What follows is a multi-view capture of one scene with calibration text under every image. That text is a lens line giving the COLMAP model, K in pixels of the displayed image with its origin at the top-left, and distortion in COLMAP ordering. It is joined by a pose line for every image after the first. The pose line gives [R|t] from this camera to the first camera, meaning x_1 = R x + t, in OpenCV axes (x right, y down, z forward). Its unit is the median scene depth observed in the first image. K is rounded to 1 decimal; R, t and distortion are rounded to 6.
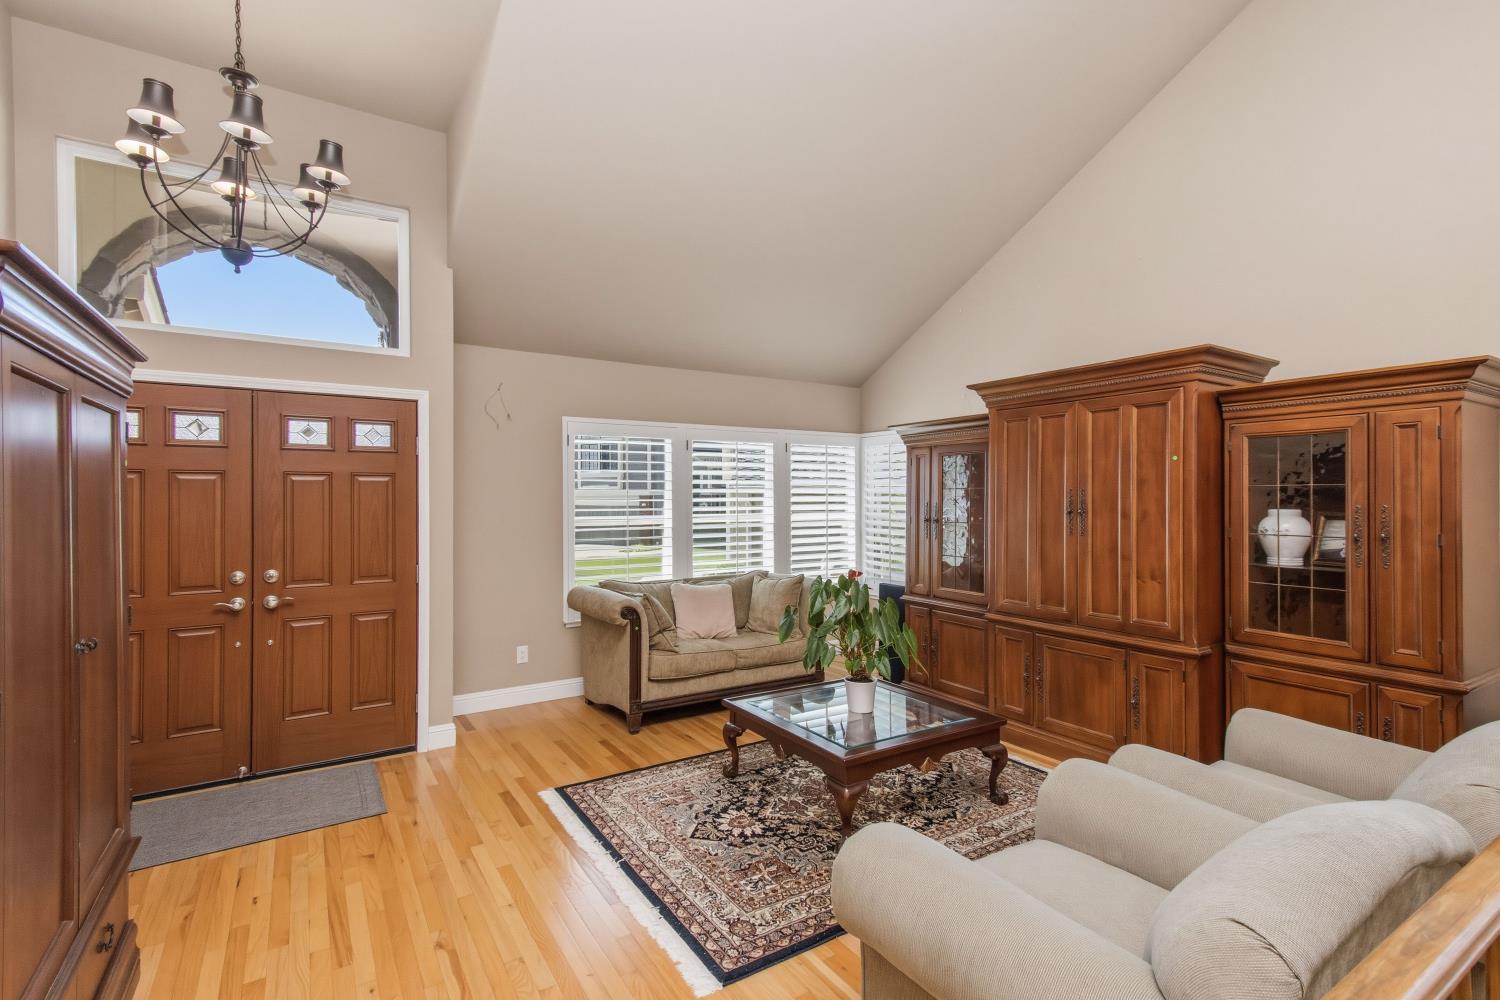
lens RADIAL K [[681.7, 0, 736.1], [0, 681.7, 498.0], [0, 0, 1]] dist [0.009855, -0.000522]
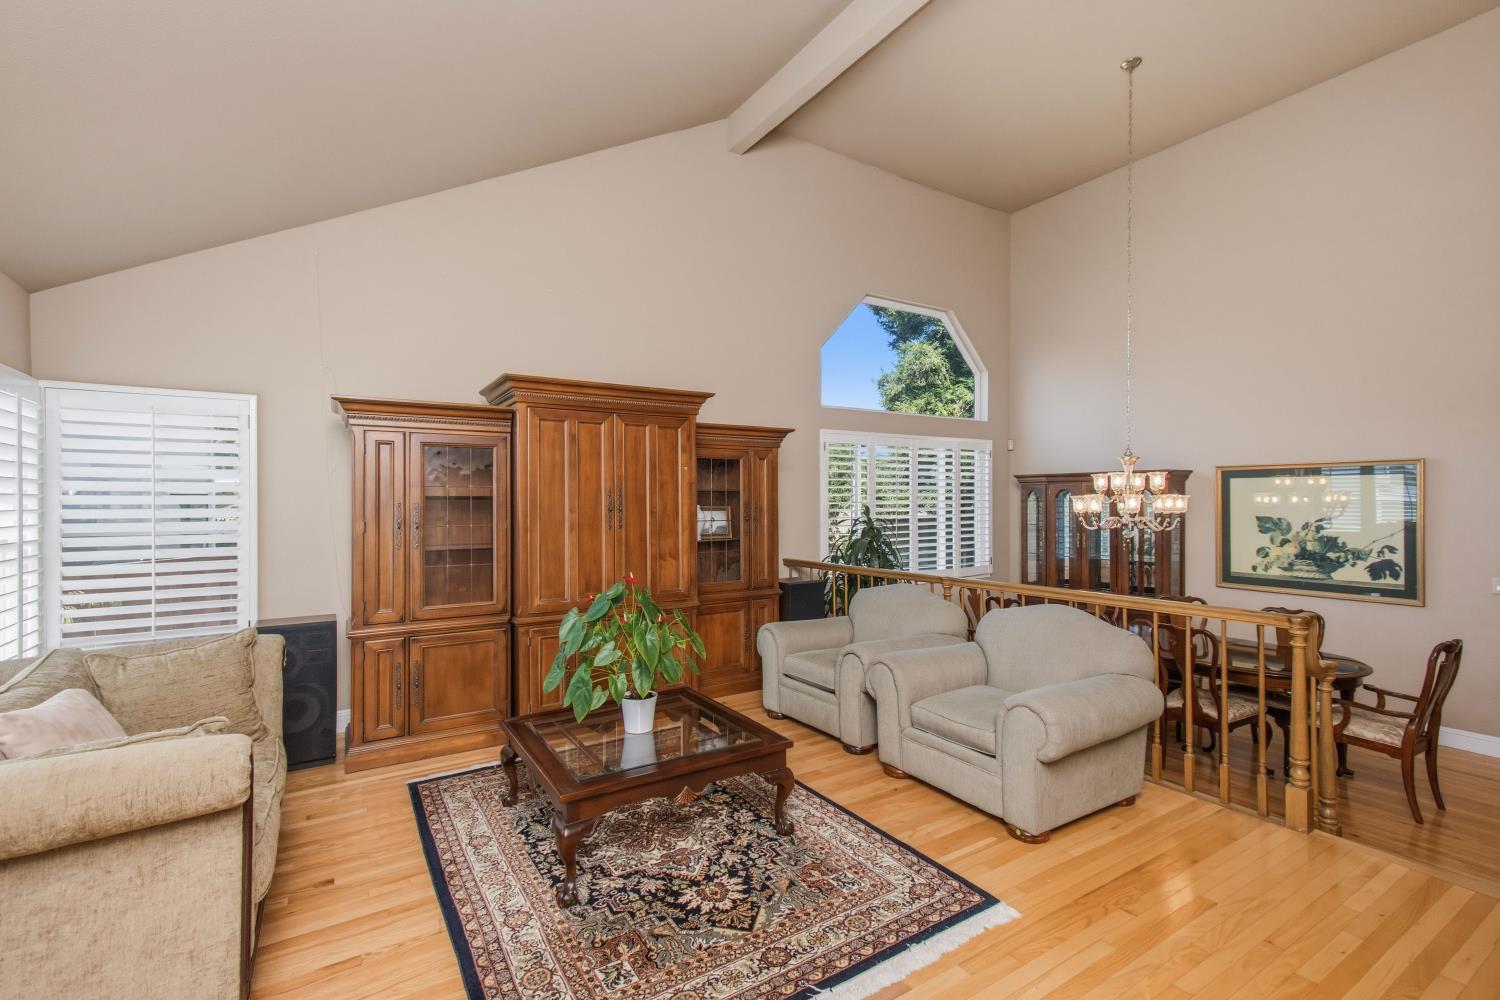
lens RADIAL K [[681.7, 0, 735.2], [0, 681.7, 500.8], [0, 0, 1]] dist [0.009855, -0.000522]
pose [[0.000307, -0.001635, 0.999999, -0.620584], [0.004015, 0.999991, 0.001634, 0.005042], [-0.999992, 0.004014, 0.000314, 0.747497]]
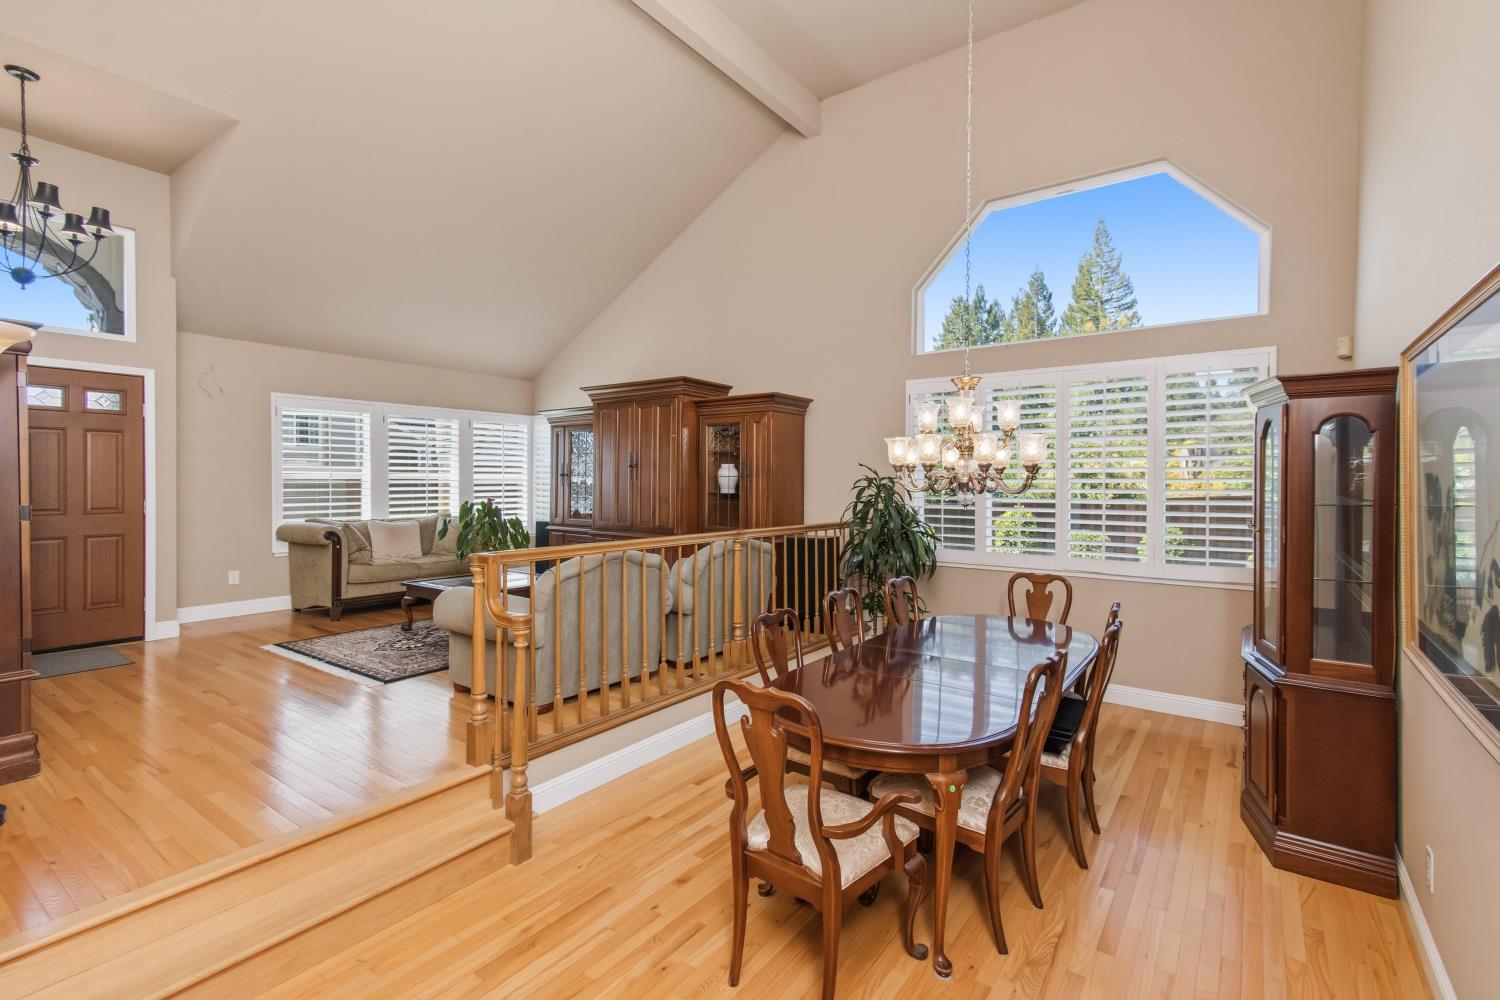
lens RADIAL K [[681.7, 0, 755.7], [0, 681.7, 486.4], [0, 0, 1]] dist [0.009855, -0.000522]
pose [[0.922196, 0.000515, 0.386723, 0.111269], [-0.002932, 0.999980, 0.005660, 0.059041], [-0.386712, -0.006354, 0.922179, -0.683222]]
